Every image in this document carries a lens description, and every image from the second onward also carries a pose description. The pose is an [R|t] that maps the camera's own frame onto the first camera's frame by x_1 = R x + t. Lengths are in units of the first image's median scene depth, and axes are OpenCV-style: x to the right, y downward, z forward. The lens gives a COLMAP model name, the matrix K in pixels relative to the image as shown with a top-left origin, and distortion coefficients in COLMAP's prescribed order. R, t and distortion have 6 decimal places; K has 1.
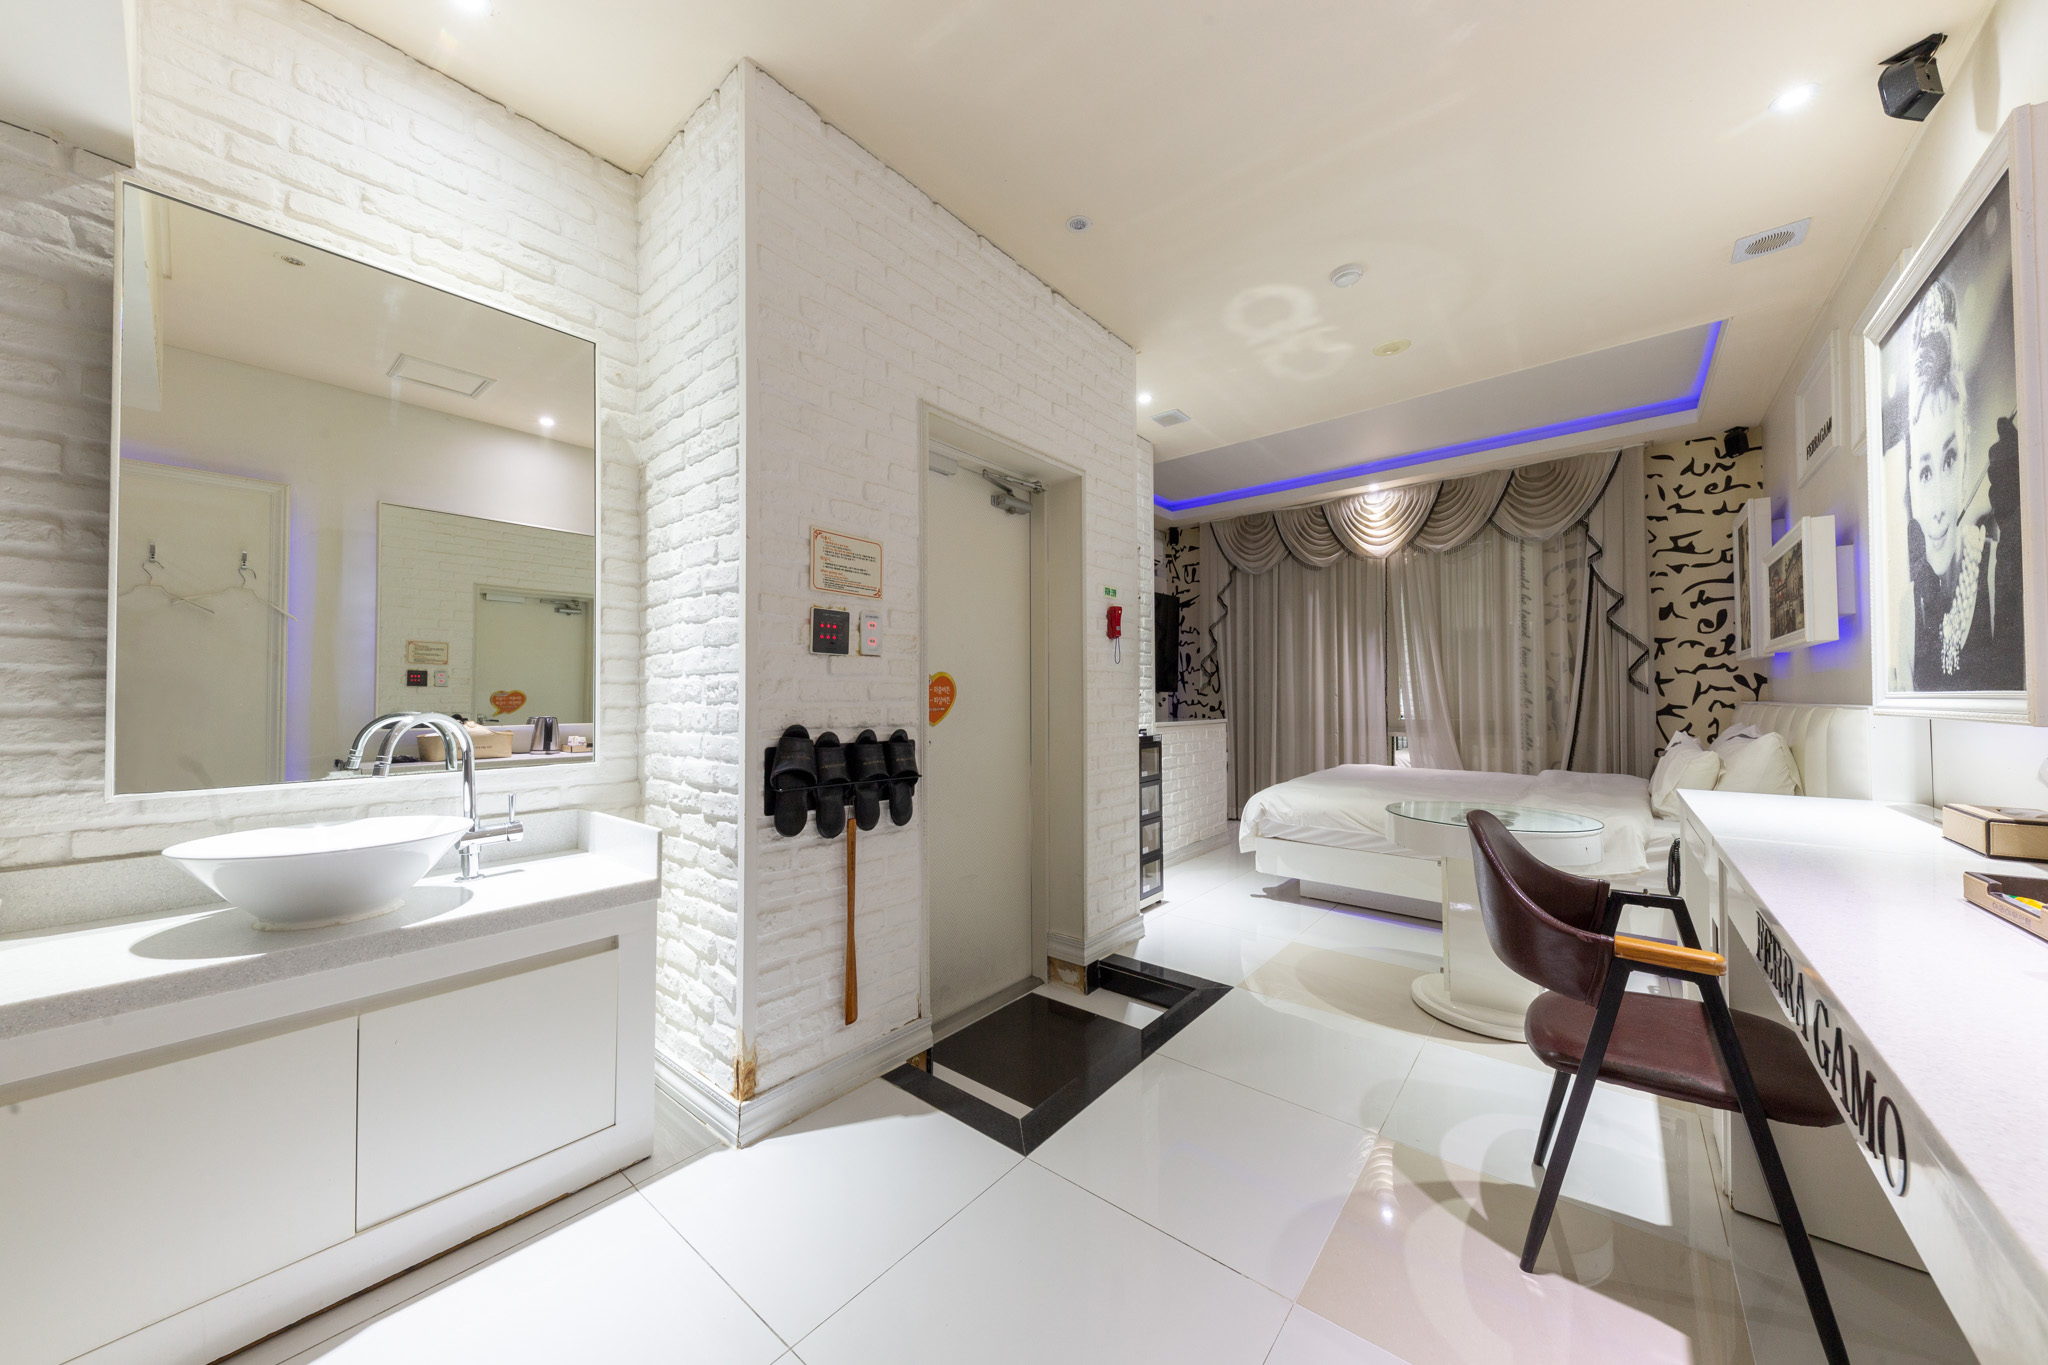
lens RADIAL K [[698.5, 0, 1030.9], [0, 698.5, 685.8], [0, 0, 1]] dist [0.000177, -0.000012]
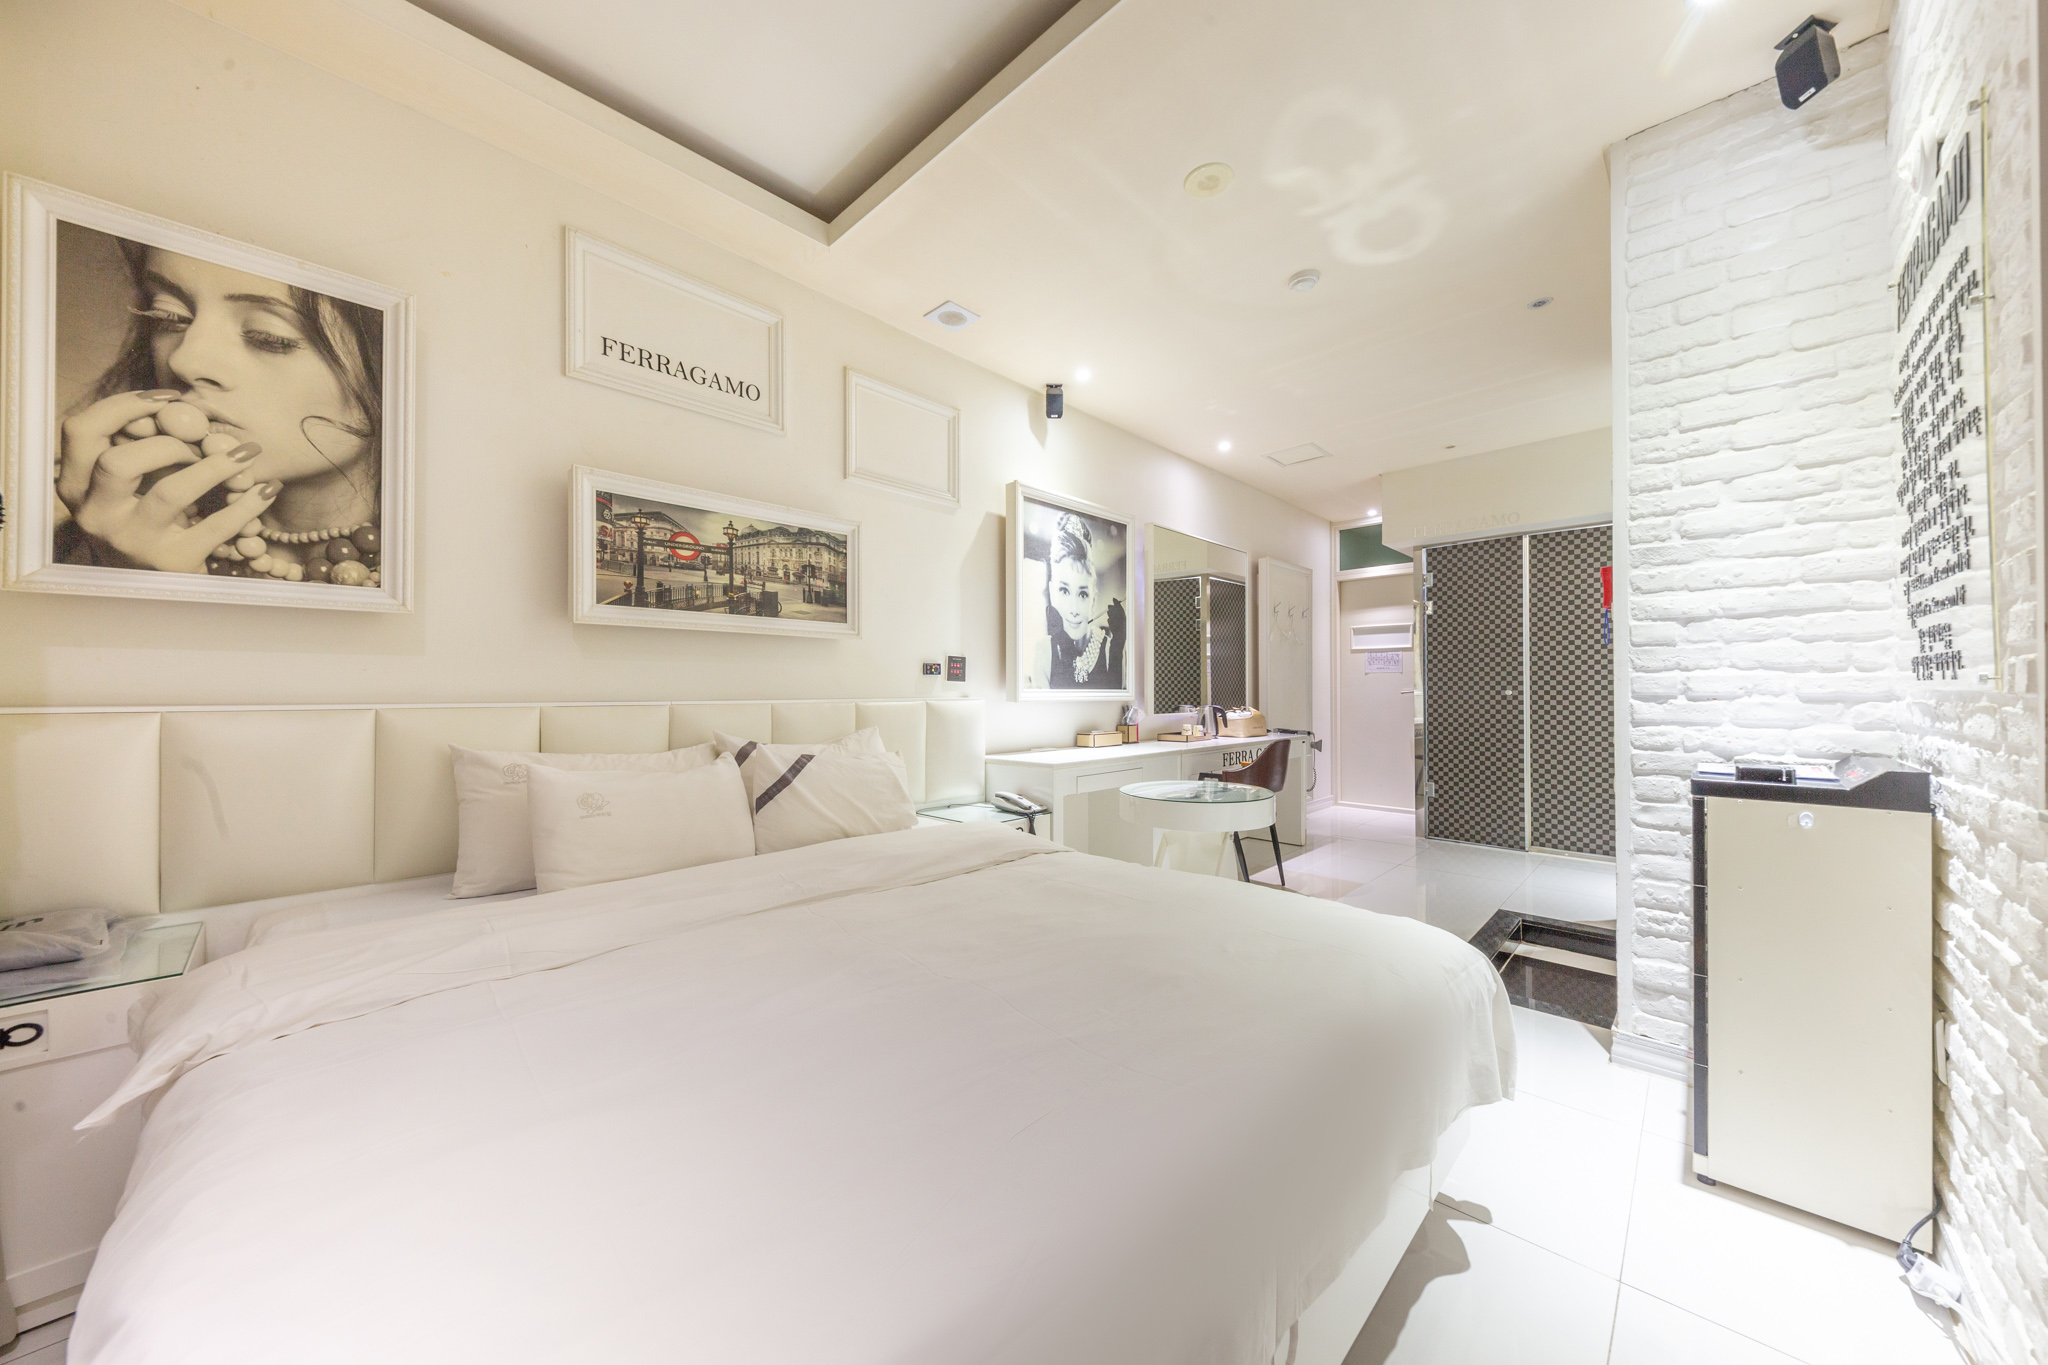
lens RADIAL K [[698.5, 0, 1030.9], [0, 698.5, 685.8], [0, 0, 1]] dist [0.000177, -0.000012]
pose [[-0.996436, 0.003741, 0.084270, 0.728490], [0.001575, 0.999667, -0.025748, 0.034444], [-0.084338, -0.025524, -0.996110, 1.937617]]
